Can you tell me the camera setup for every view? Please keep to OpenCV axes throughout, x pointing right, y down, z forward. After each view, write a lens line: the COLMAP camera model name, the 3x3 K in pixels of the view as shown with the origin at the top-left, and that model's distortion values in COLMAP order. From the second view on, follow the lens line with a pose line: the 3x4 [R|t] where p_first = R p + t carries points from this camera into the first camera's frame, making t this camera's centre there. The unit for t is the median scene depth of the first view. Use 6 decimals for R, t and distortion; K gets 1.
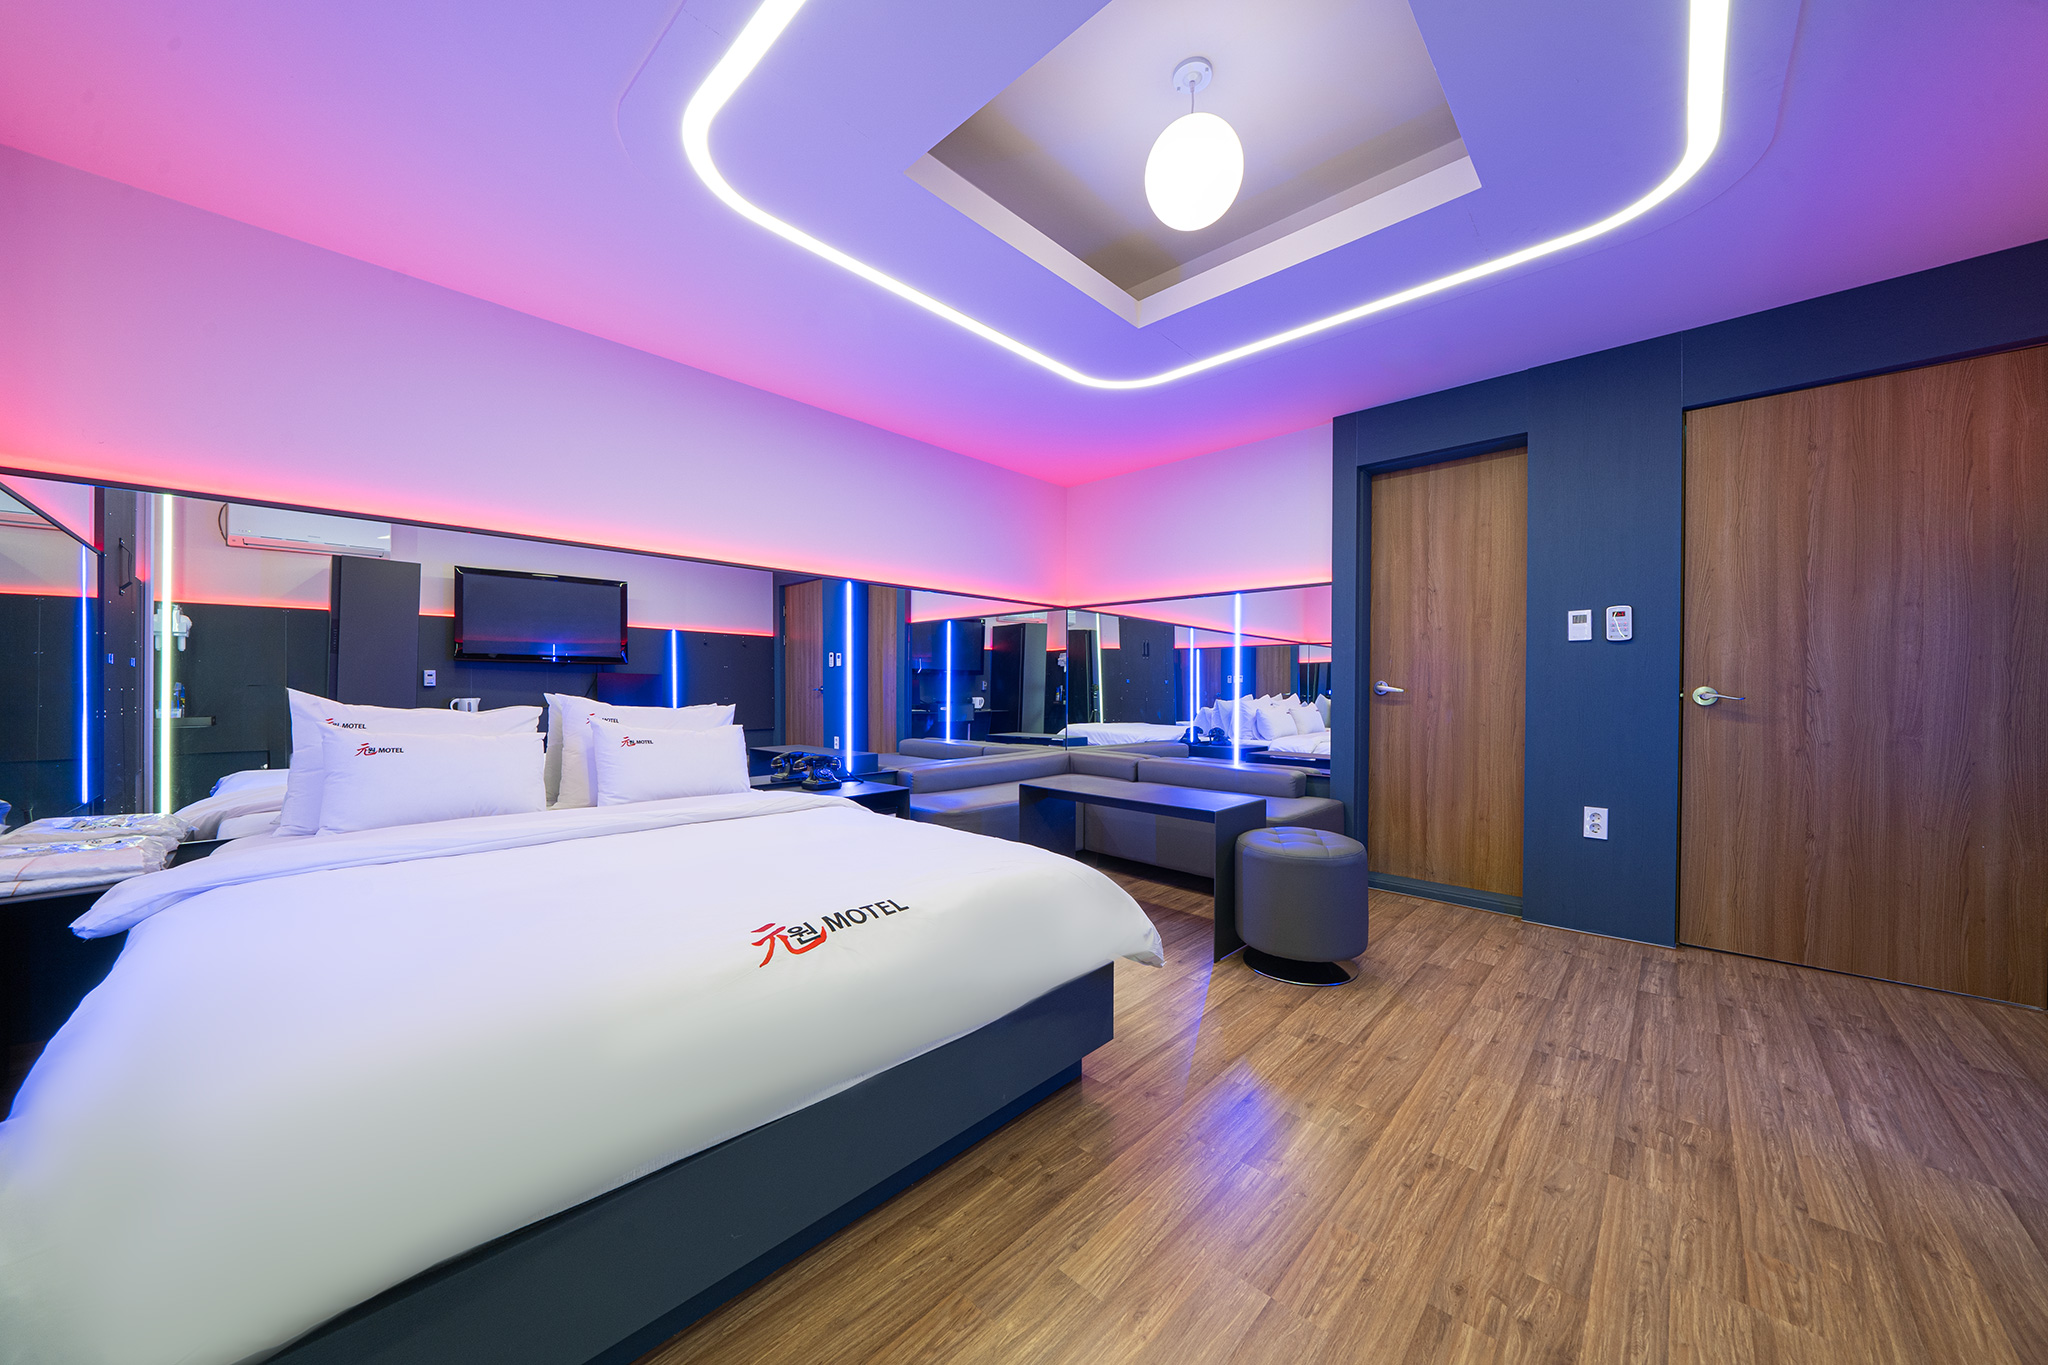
lens RADIAL K [[698.3, 0, 1008.2], [0, 698.3, 681.7], [0, 0, 1]] dist [0.001126, 0.000262]
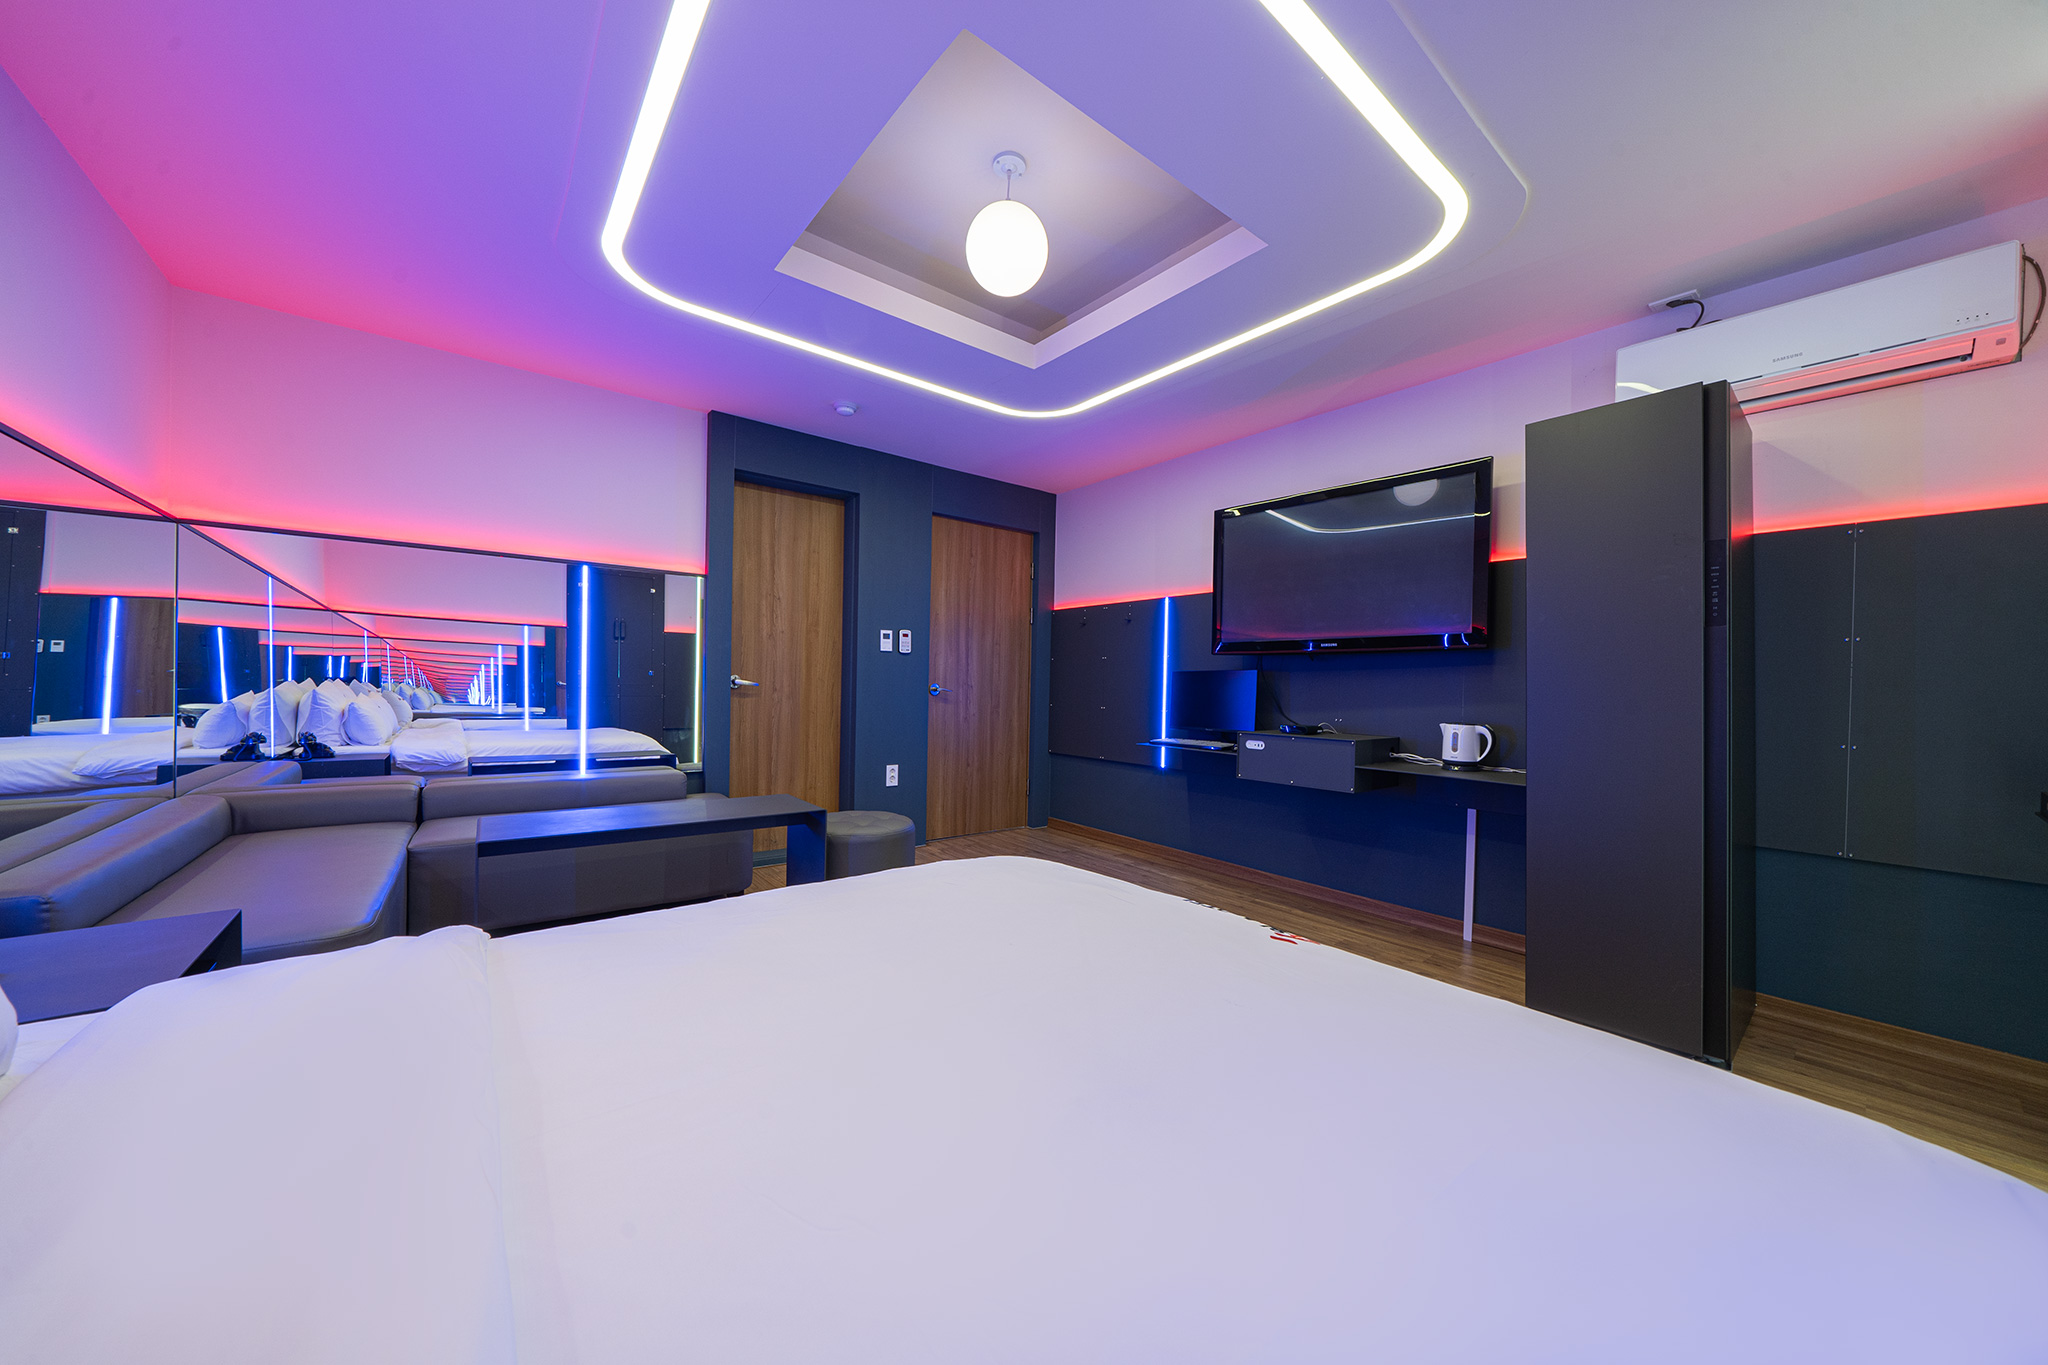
lens RADIAL K [[698.3, 0, 1026.8], [0, 698.3, 682.6], [0, 0, 1]] dist [0.001126, 0.000262]
pose [[0.130580, 0.003884, 0.991430, -0.497843], [-0.023109, 0.999733, -0.000873, 0.000833], [-0.991168, -0.022797, 0.130635, 0.450895]]
